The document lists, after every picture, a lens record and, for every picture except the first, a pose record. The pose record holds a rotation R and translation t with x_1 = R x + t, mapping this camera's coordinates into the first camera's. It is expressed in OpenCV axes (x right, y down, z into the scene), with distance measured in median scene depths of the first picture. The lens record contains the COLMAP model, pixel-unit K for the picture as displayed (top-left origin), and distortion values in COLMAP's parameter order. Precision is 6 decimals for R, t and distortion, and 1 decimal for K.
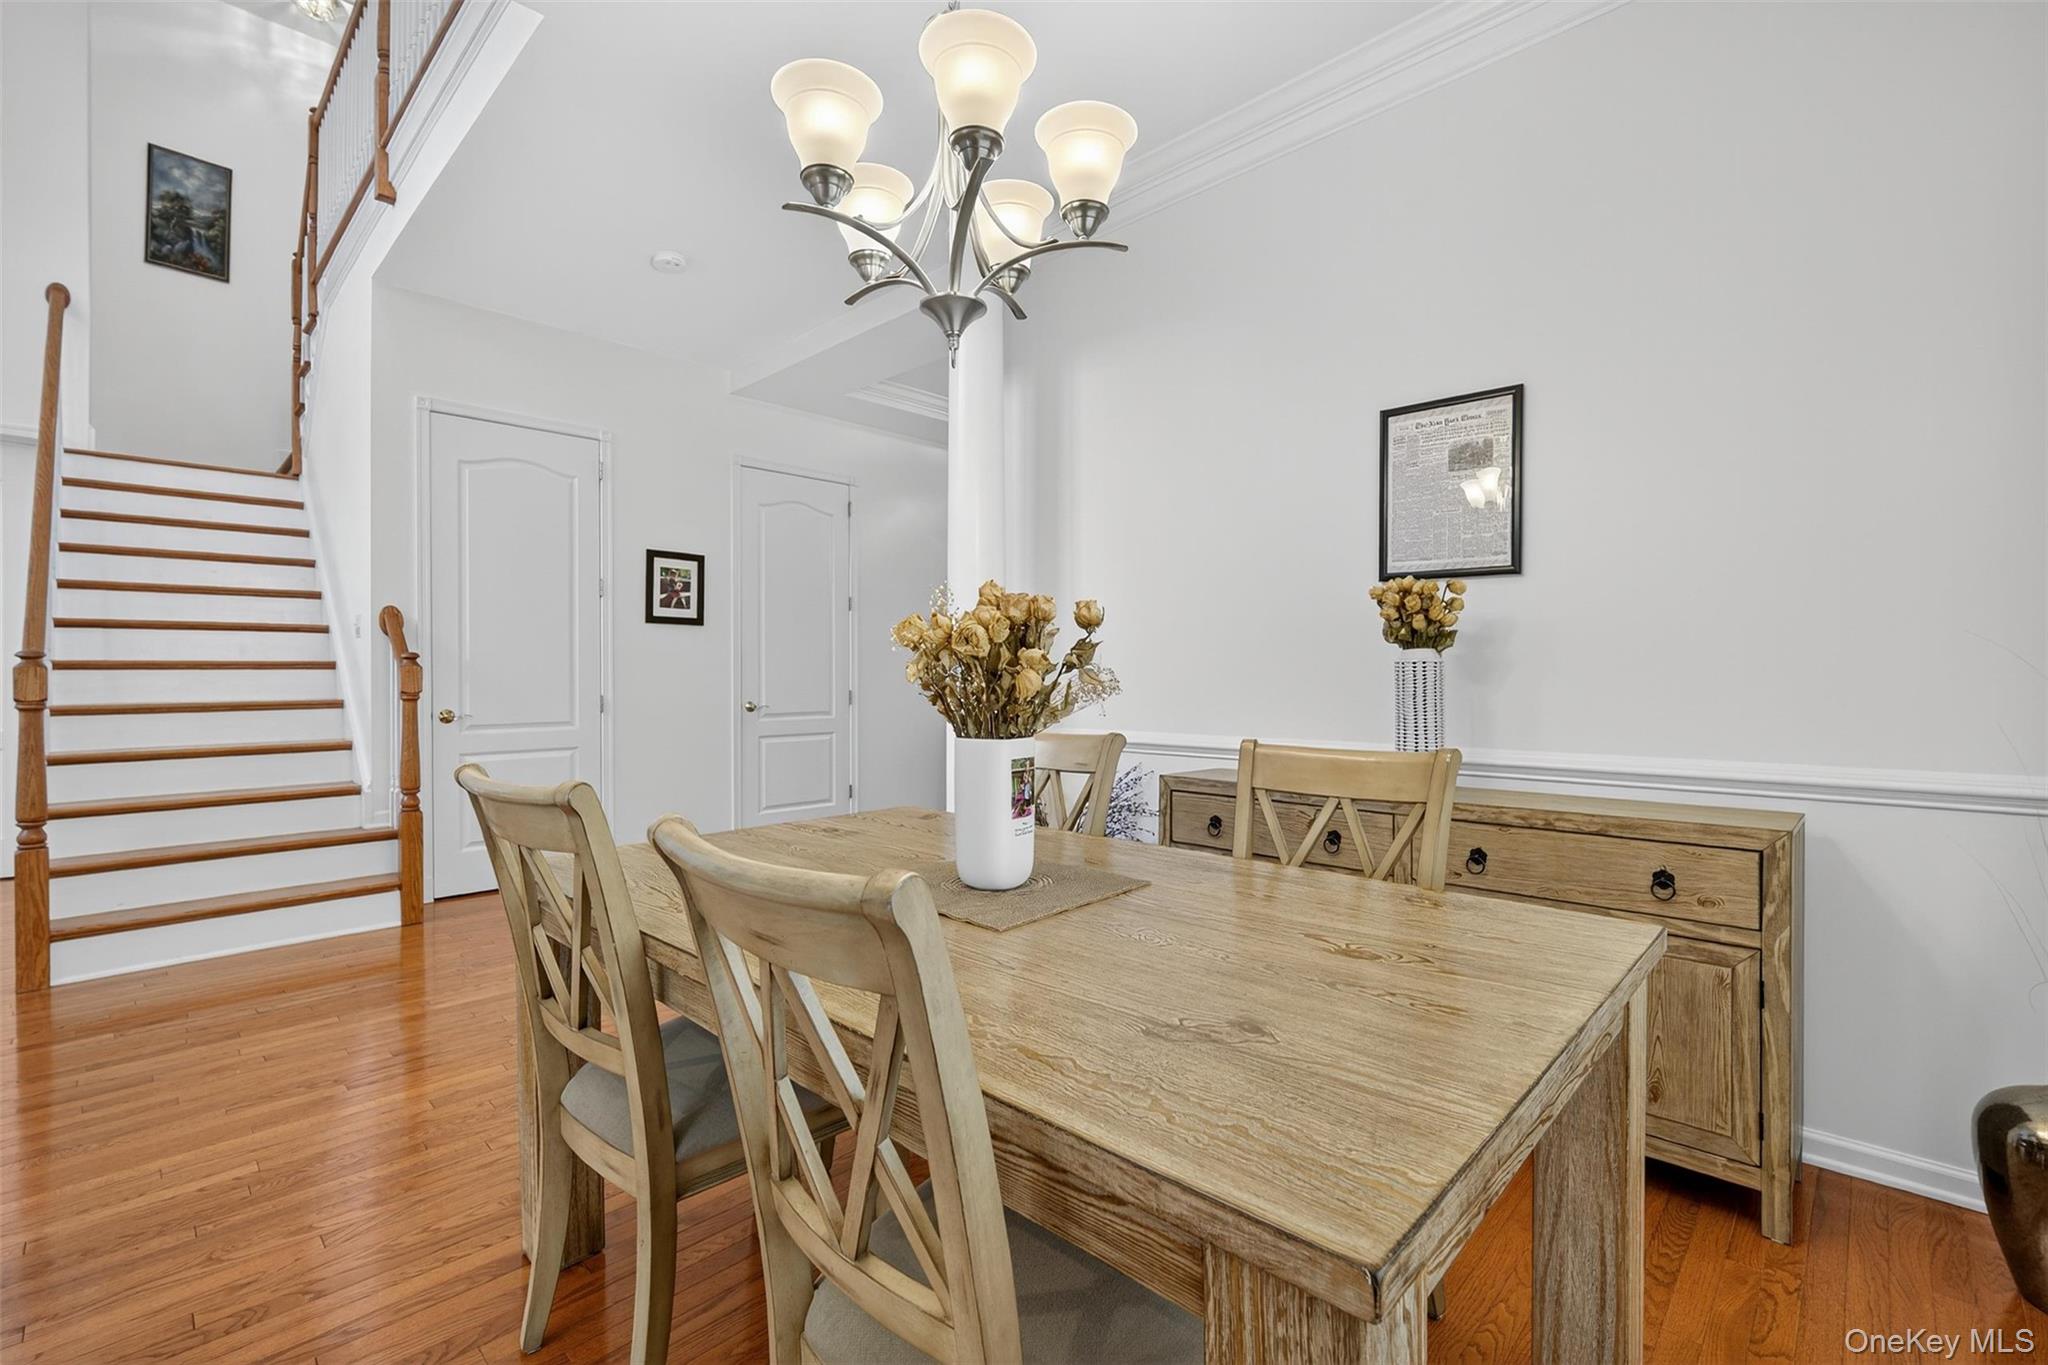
lens RADIAL K [[889.0, 0, 1017.4], [0, 889.0, 681.6], [0, 0, 1]] dist [-0.004492, -0.000382]
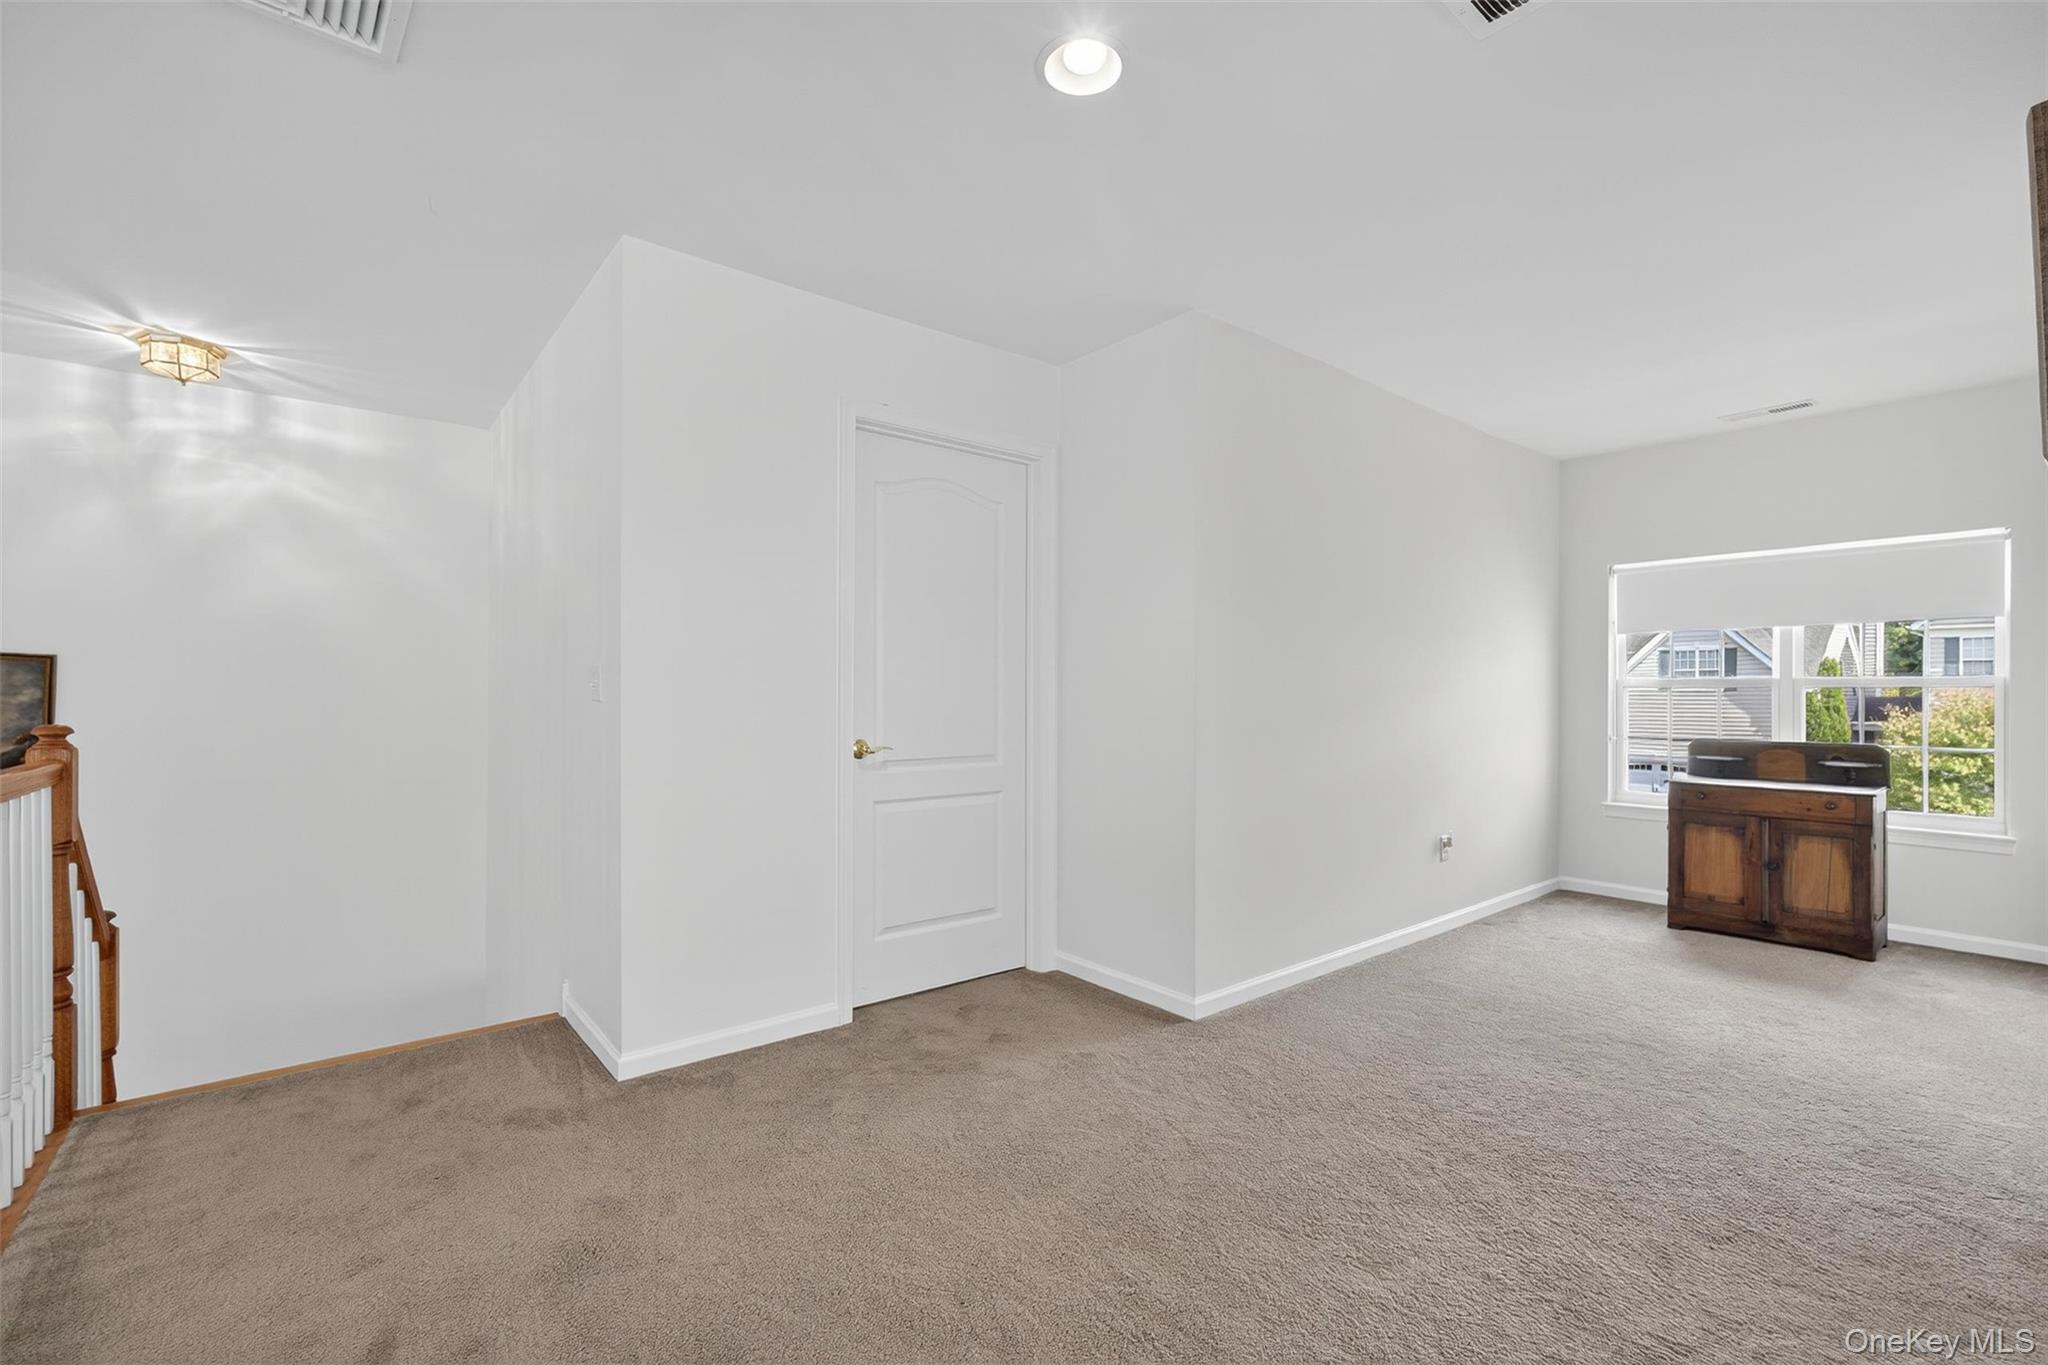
lens RADIAL K [[889.0, 0, 1033.7], [0, 889.0, 685.8], [0, 0, 1]] dist [-0.004492, -0.000382]
pose [[0.993477, -0.000781, -0.114031, -0.207126], [0.000440, 0.999995, -0.003015, -0.565778], [0.114033, 0.002945, 0.993473, 0.519161]]
